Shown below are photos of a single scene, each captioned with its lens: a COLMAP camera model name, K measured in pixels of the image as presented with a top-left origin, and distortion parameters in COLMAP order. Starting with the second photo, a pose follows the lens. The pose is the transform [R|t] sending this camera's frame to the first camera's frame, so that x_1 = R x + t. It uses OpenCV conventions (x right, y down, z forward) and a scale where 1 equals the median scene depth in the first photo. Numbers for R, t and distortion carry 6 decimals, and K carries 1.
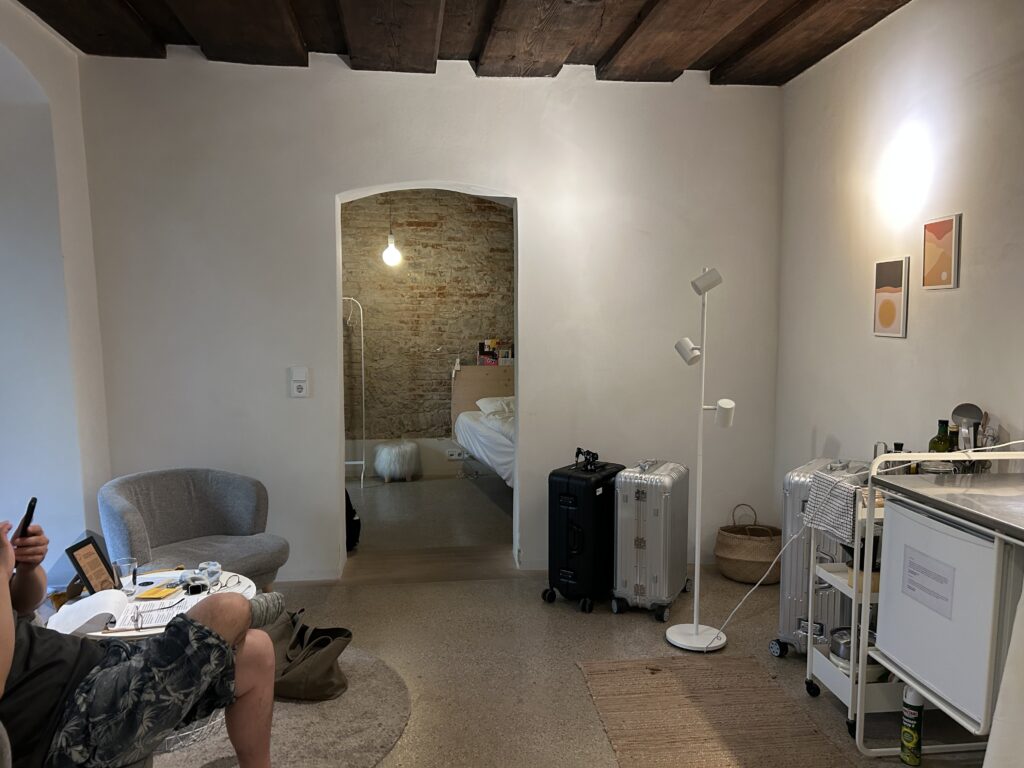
lens RADIAL K [[775.5, 0, 512.0], [0, 775.5, 386.1], [0, 0, 1]] dist [0.002749, 0.000298]
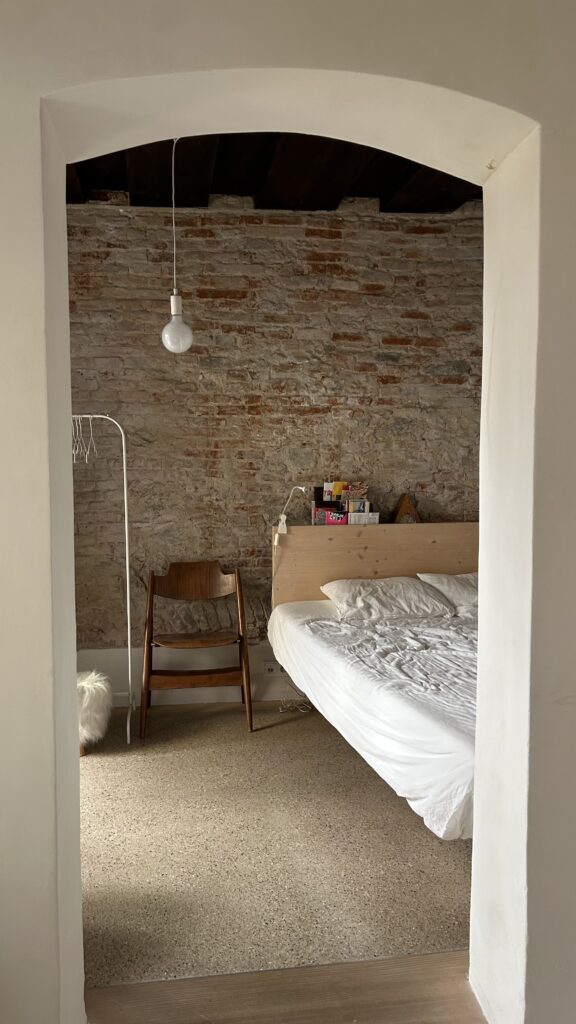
lens RADIAL K [[808.6, 0, 287.4], [0, 808.6, 509.5], [0, 0, 1]] dist [-0.002601, -0.000752]
pose [[0.999917, -0.004389, 0.012080, -0.072341], [0.004337, 0.999981, 0.004277, -0.041280], [-0.012098, -0.004224, 0.999918, 0.358761]]
